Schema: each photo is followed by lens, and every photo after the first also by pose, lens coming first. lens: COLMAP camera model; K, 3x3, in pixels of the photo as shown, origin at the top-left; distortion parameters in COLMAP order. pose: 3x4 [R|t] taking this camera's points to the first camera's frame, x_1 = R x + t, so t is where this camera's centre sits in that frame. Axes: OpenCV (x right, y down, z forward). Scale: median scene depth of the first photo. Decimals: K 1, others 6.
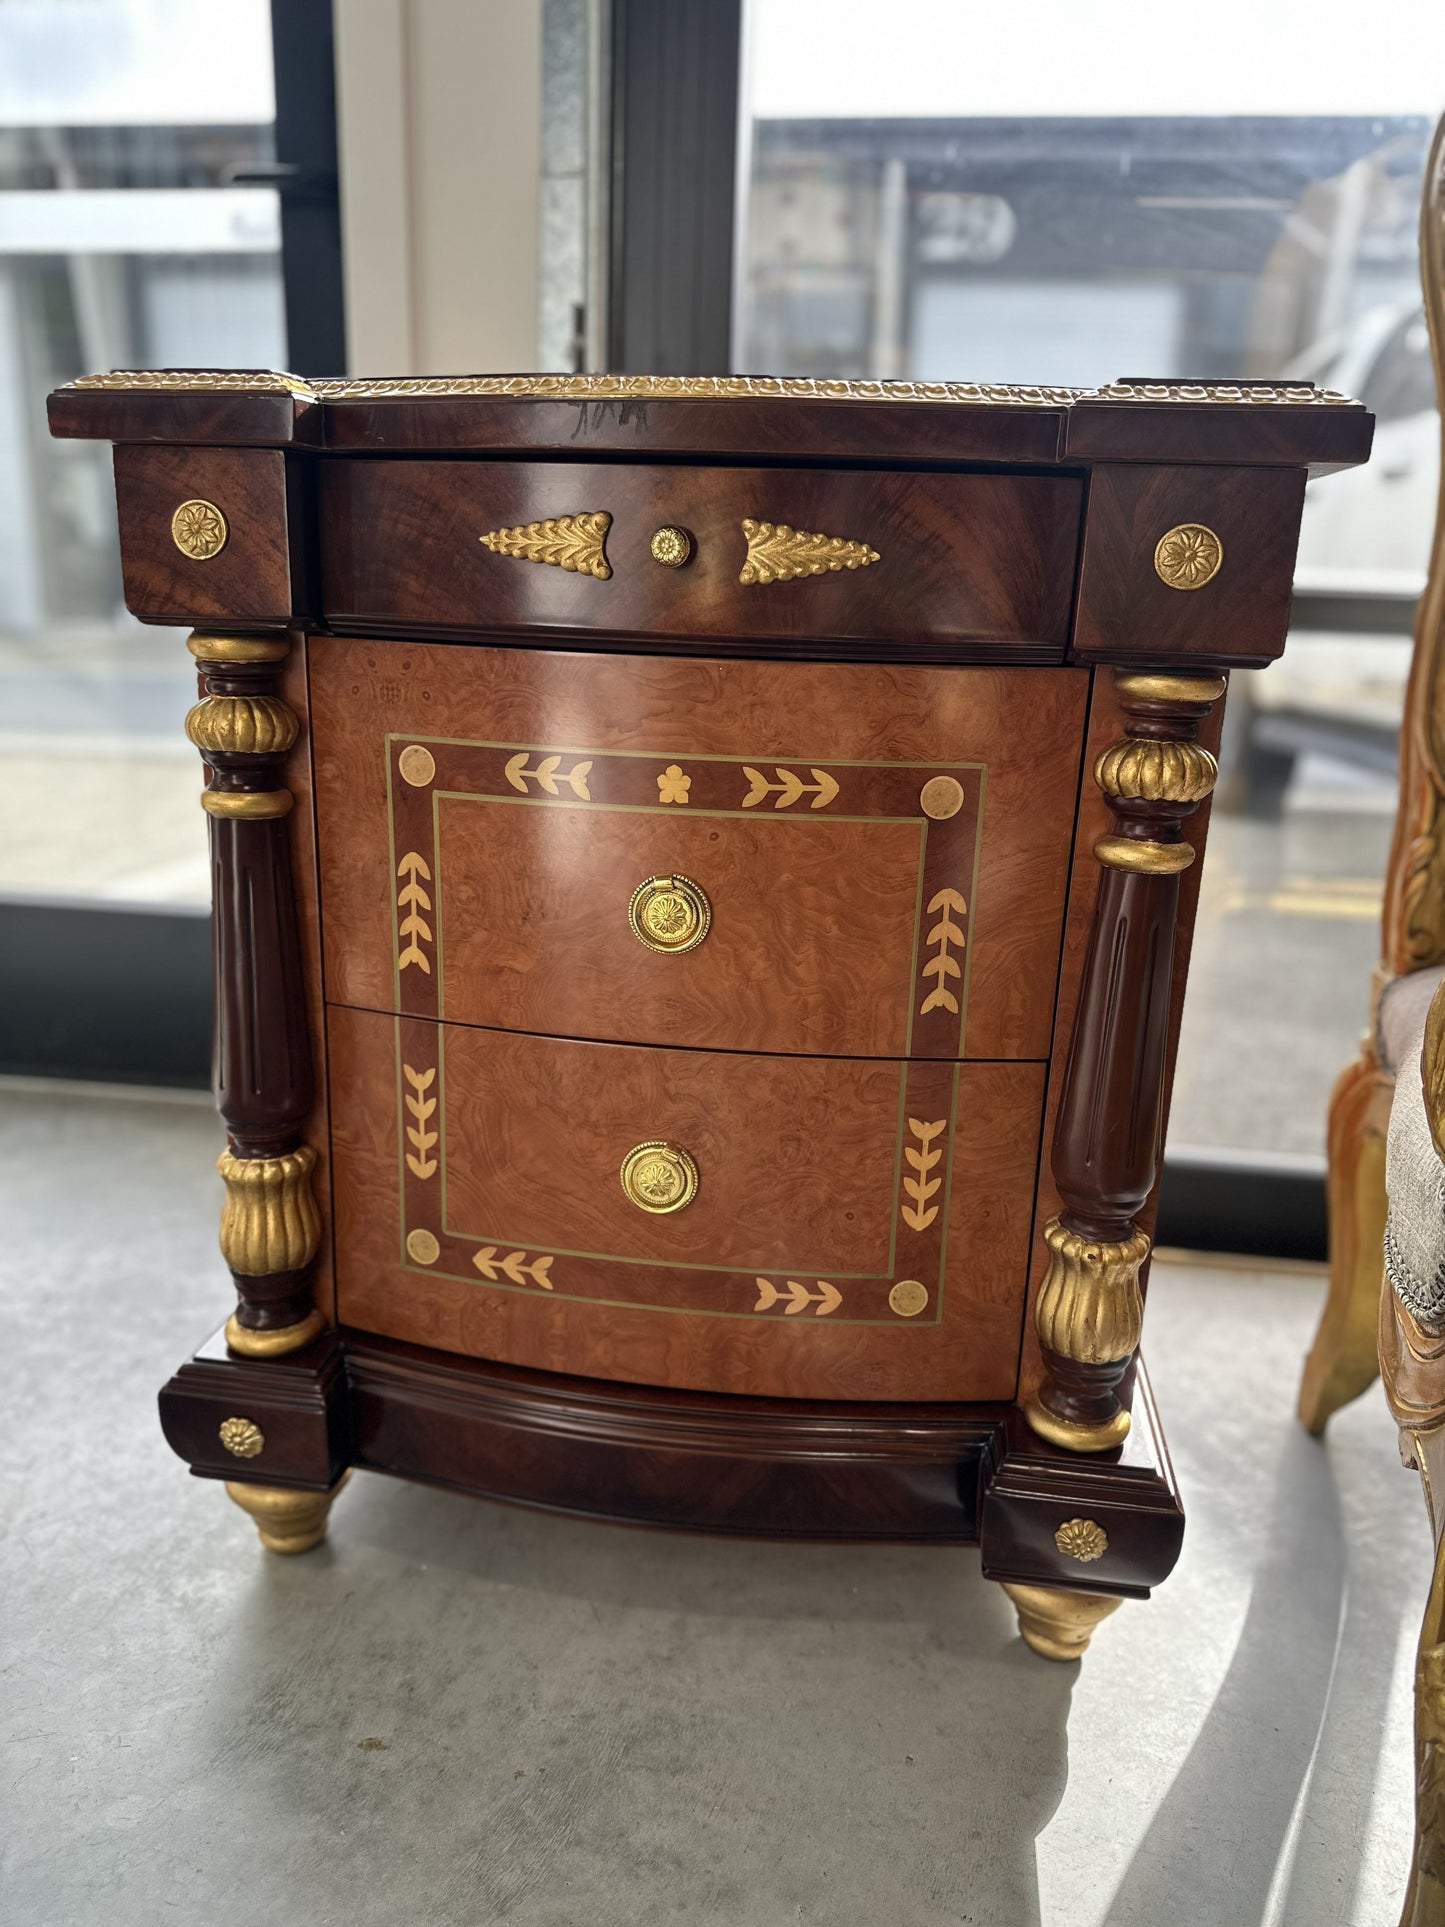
lens RADIAL K [[1353.2, 0, 722.2], [0, 1353.2, 982.8], [0, 0, 1]] dist [0.135268, -0.191465]
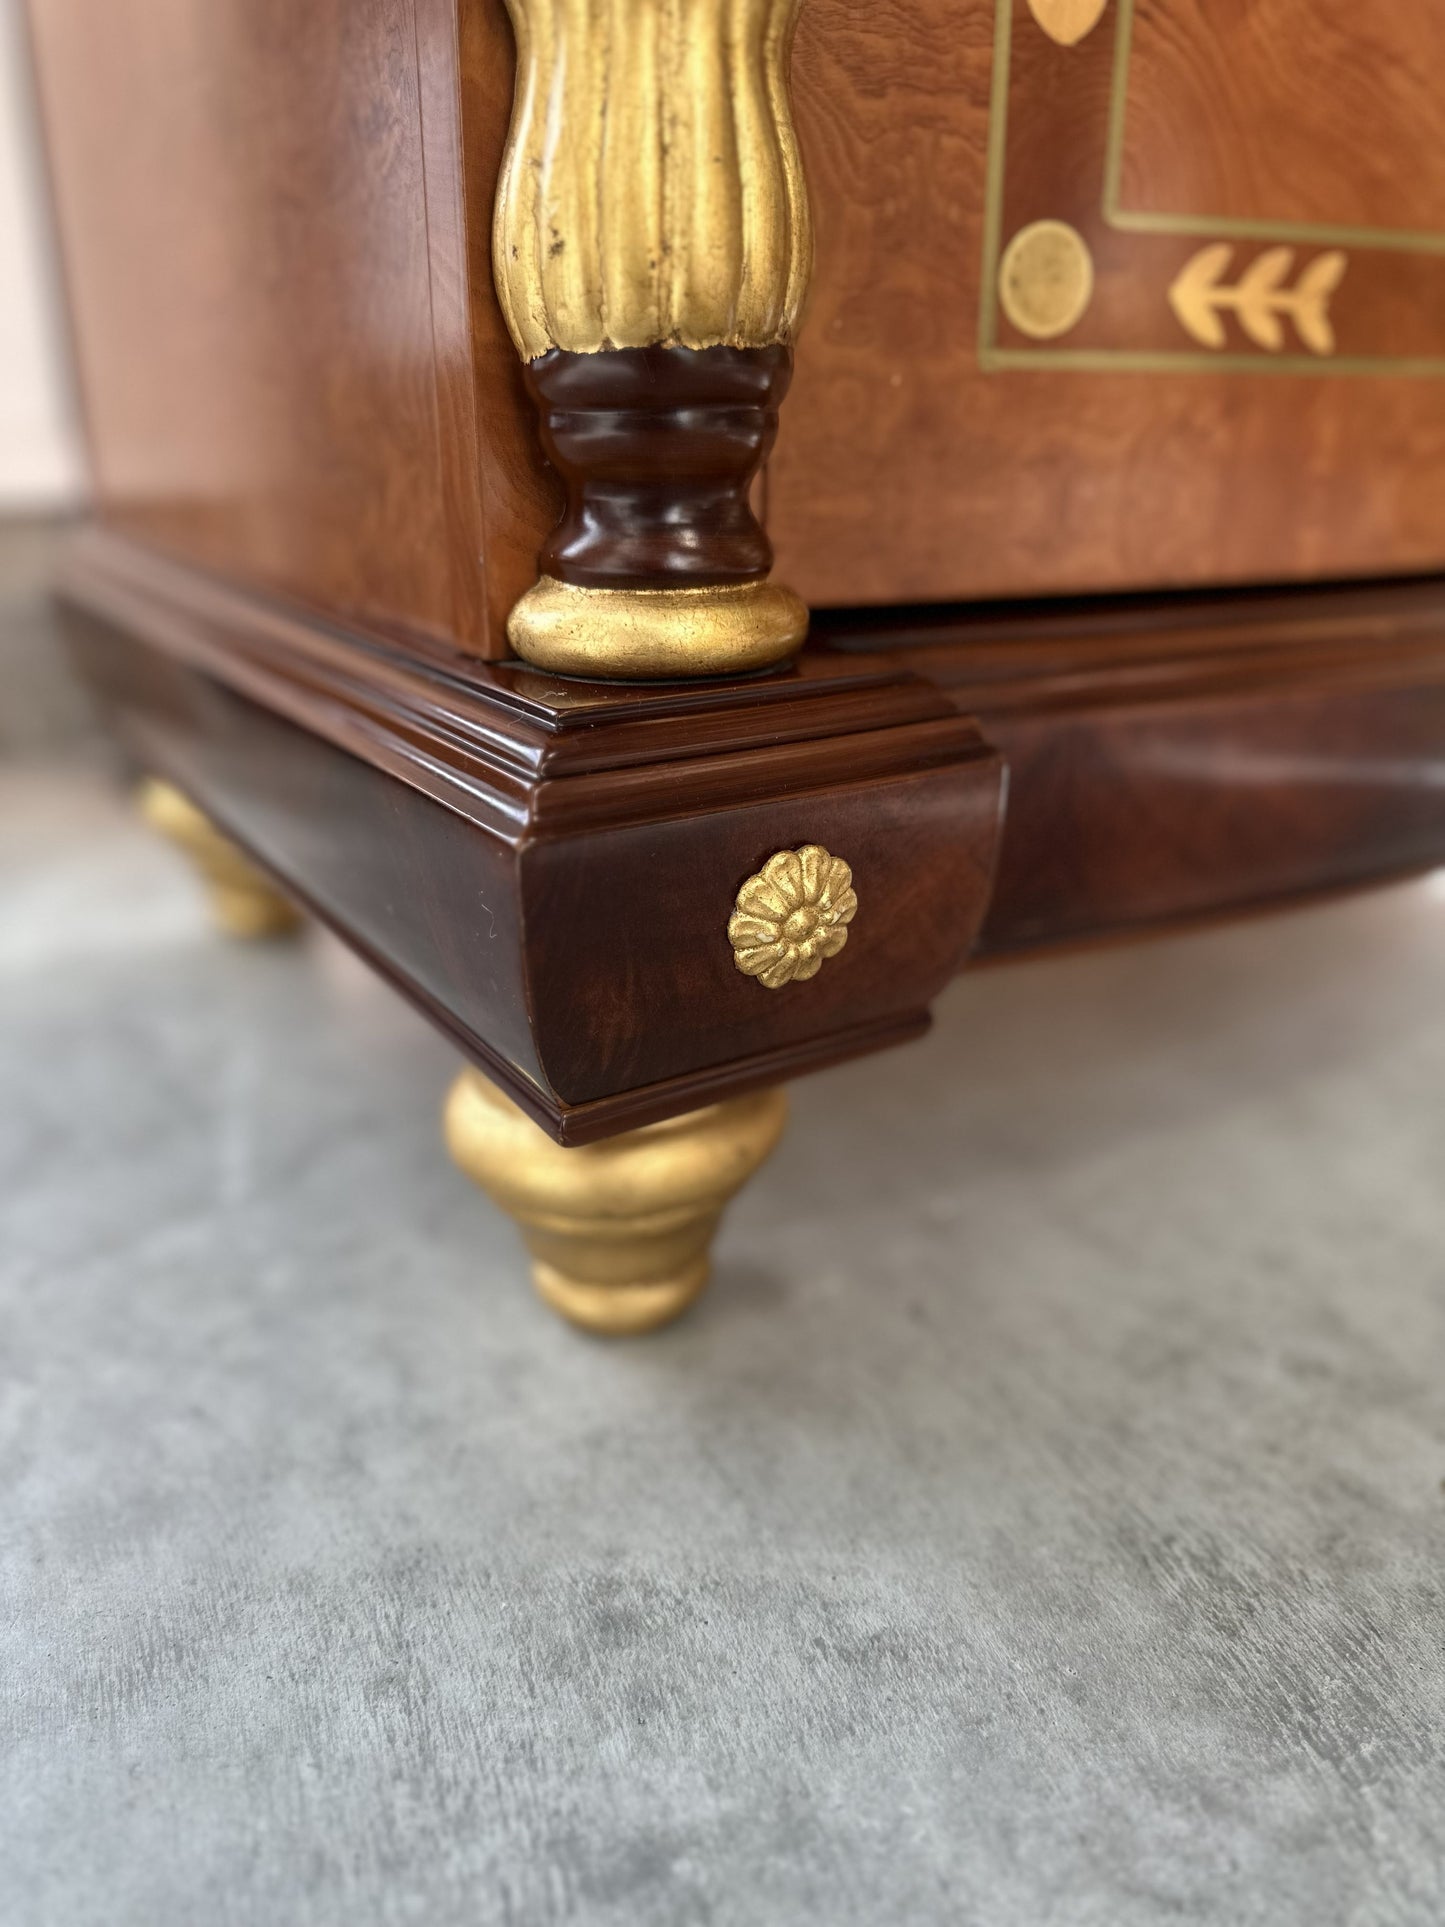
lens RADIAL K [[1487.3, 0, 682.4], [0, 1487.3, 958.8], [0, 0, 1]] dist [-0.019105, -0.004043]
pose [[0.743413, -0.268742, 0.612466, -0.645541], [0.204556, 0.963202, 0.174350, 0.312982], [-0.636784, -0.004330, 0.771030, 0.866840]]
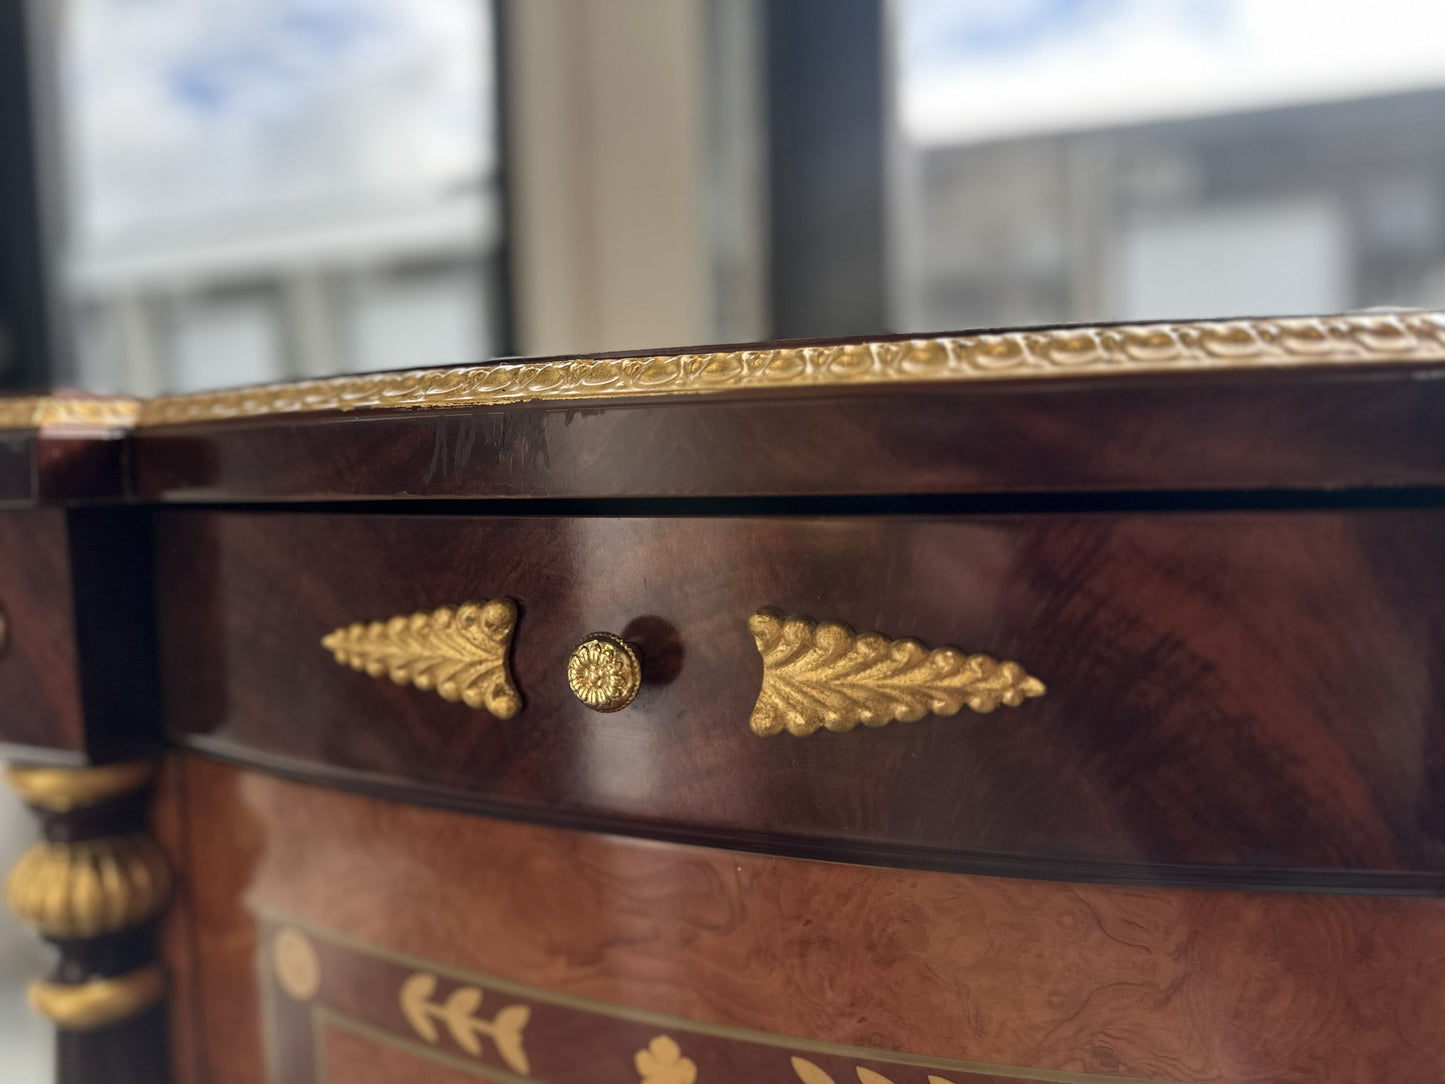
lens RADIAL K [[1115.3, 0, 714.3], [0, 1115.3, 579.6], [0, 0, 1]] dist [-0.019105, -0.004043]
pose [[0.967851, -0.028705, -0.249881, 0.092308], [-0.014128, 0.985694, -0.167954, -0.254703], [0.251127, 0.166085, 0.953599, 0.553963]]
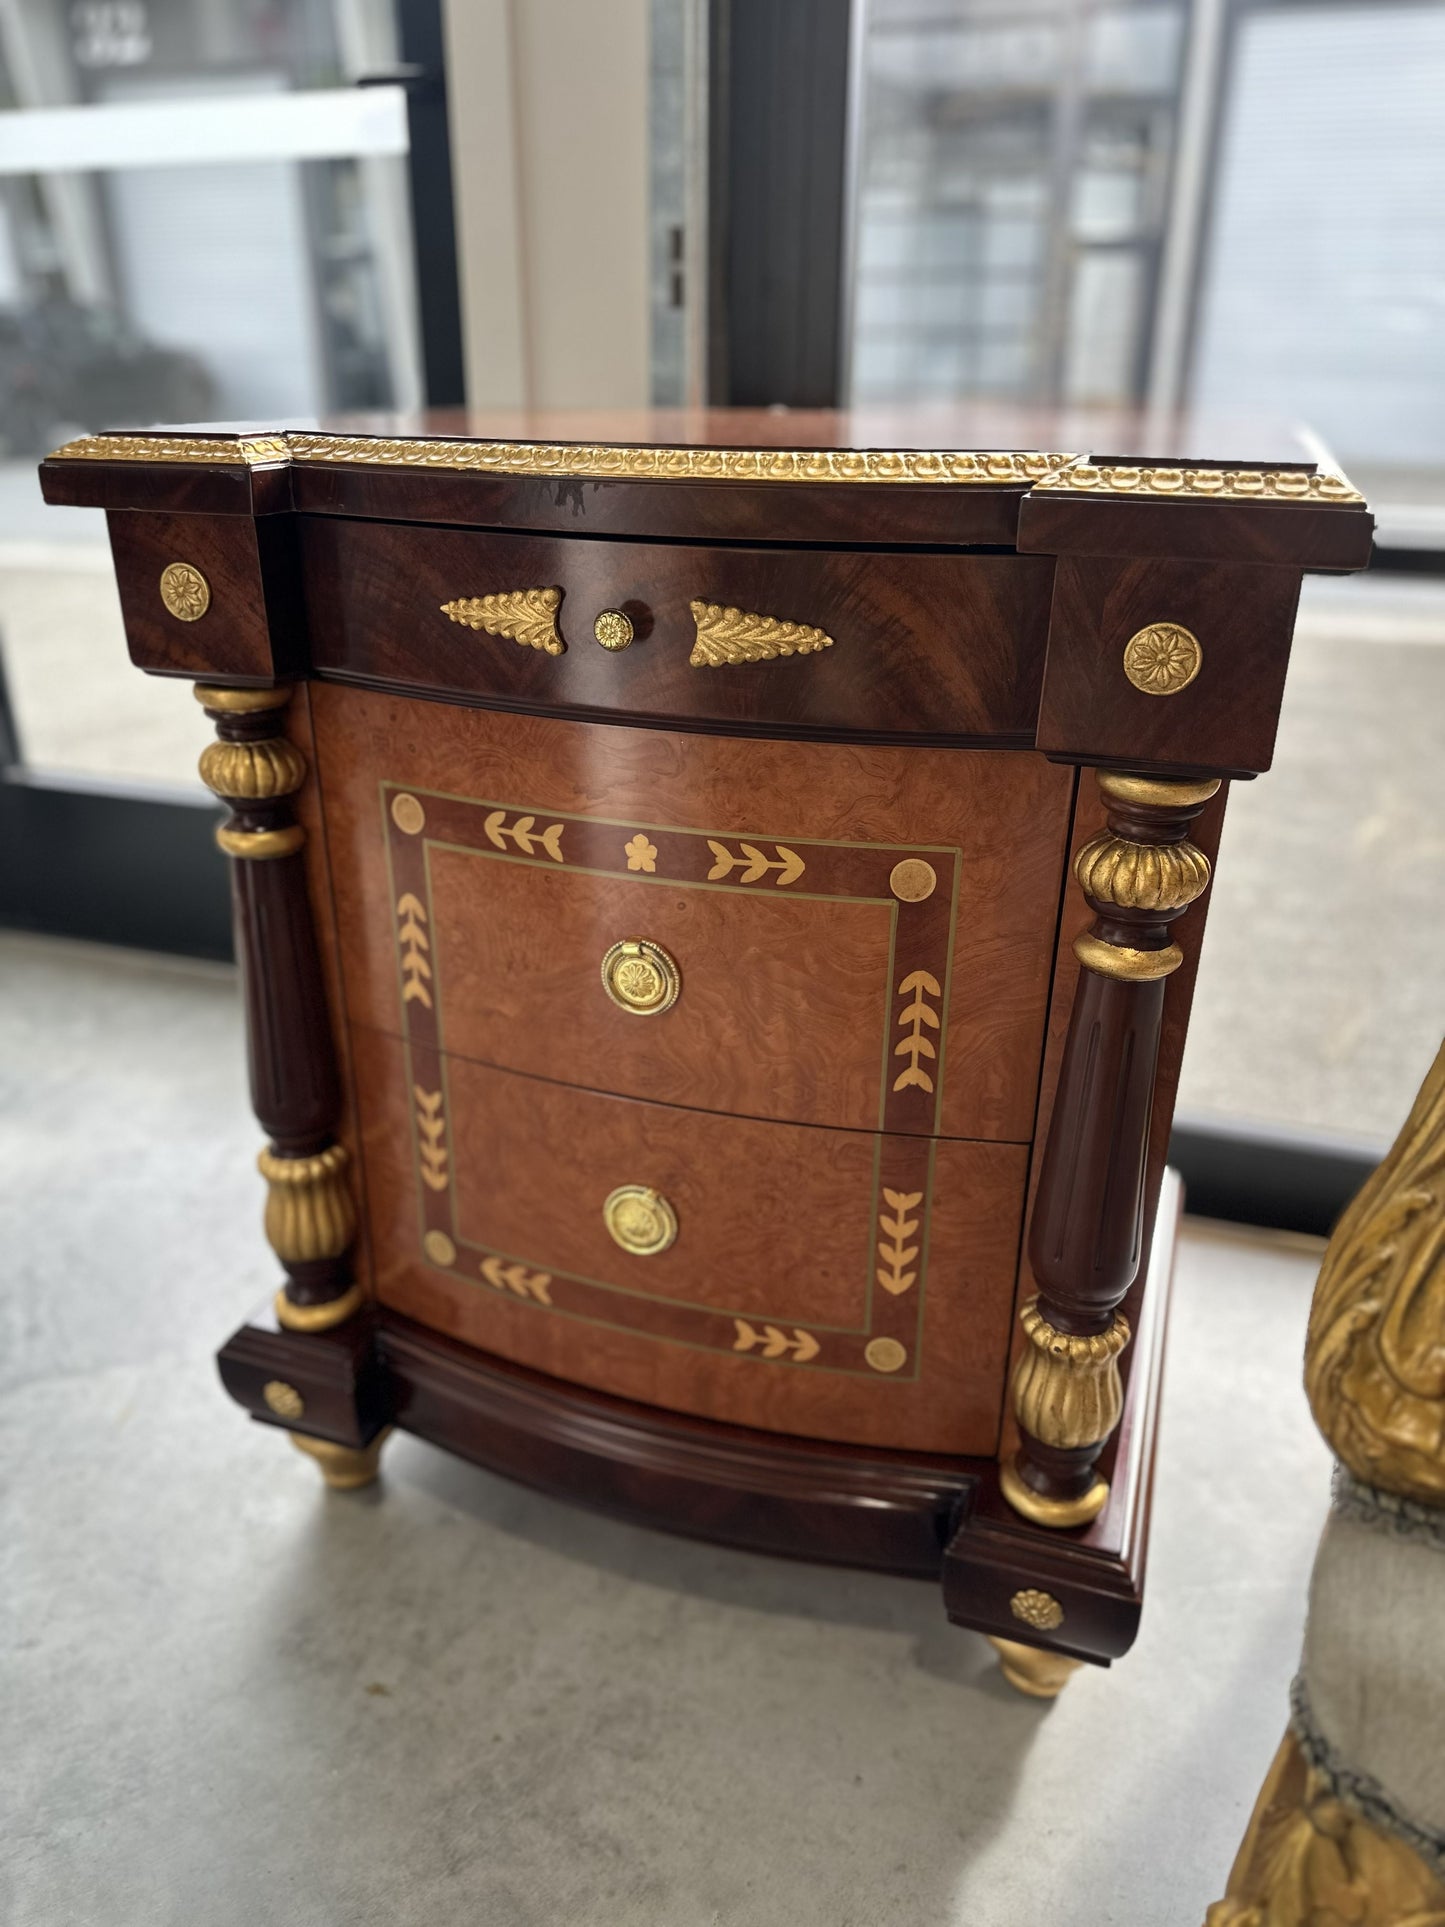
lens RADIAL K [[1353.2, 0, 722.2], [0, 1353.2, 982.8], [0, 0, 1]] dist [0.135268, -0.191465]
pose [[0.981350, 0.056149, -0.183845, 0.202561], [-0.029776, 0.989248, 0.143185, -0.190931], [0.189908, -0.135041, 0.972471, 0.045043]]
